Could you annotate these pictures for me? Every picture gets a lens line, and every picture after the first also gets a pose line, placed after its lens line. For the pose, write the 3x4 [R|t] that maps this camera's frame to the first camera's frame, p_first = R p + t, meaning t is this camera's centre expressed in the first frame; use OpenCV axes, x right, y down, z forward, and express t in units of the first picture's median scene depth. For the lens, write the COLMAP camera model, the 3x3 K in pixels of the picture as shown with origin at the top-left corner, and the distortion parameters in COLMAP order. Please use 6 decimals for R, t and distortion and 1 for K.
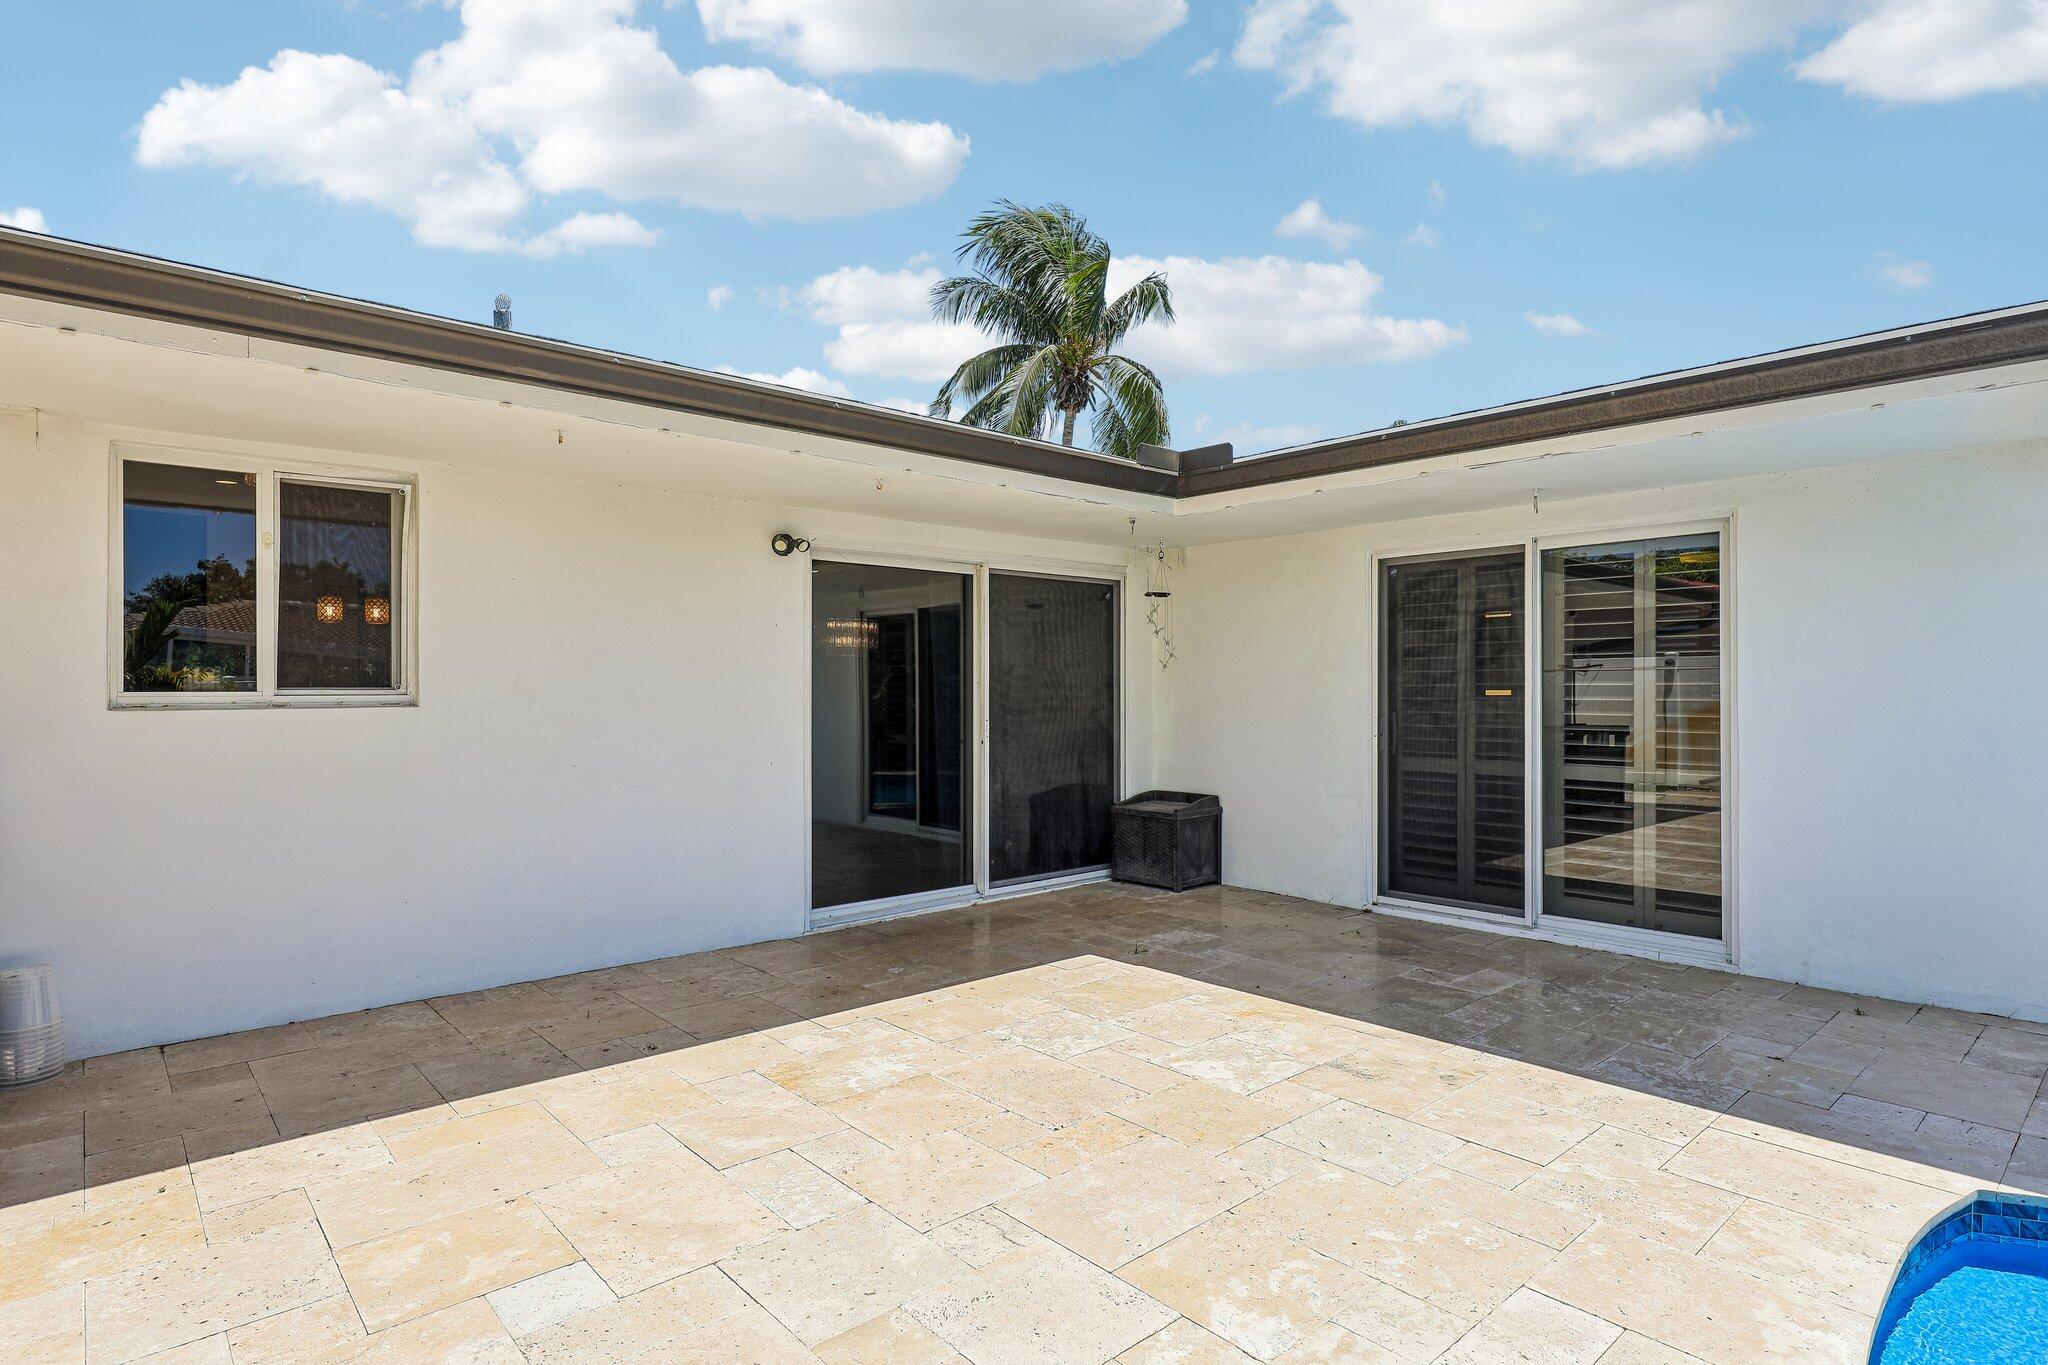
lens RADIAL K [[1069.5, 0, 1054.1], [0, 1069.5, 677.5], [0, 0, 1]] dist [-0.001140, -0.000134]
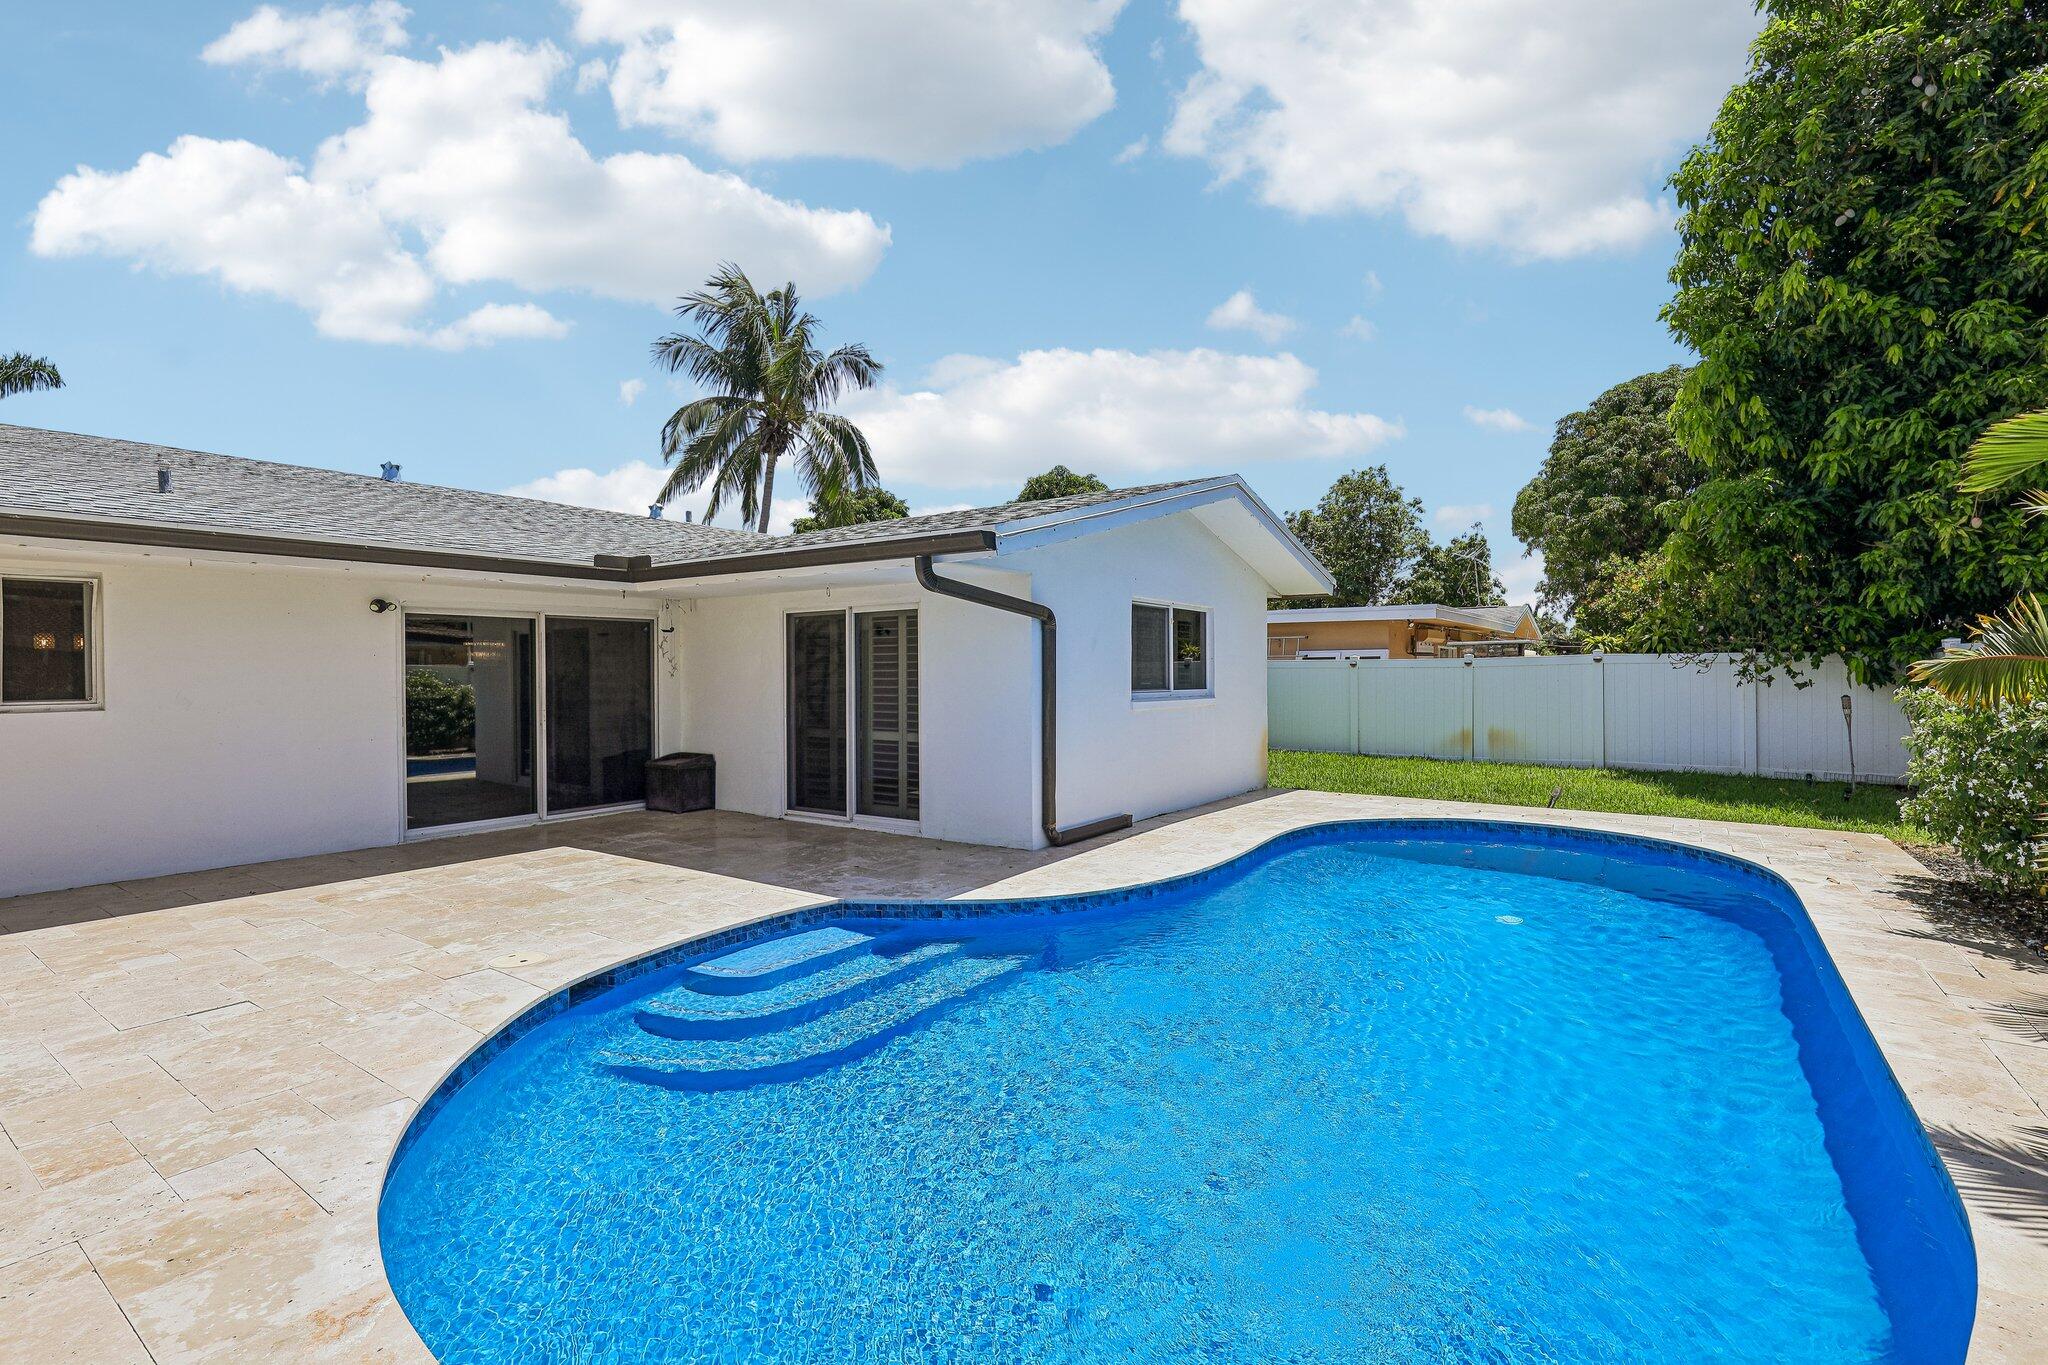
lens RADIAL K [[919.8, 0, 1038.9], [0, 919.8, 677.6], [0, 0, 1]] dist [0.001479, -0.000261]
pose [[0.976177, -0.005535, 0.216904, 0.336496], [0.001585, 0.999830, 0.018384, -0.030908], [-0.216969, -0.017602, 0.976020, -0.469029]]
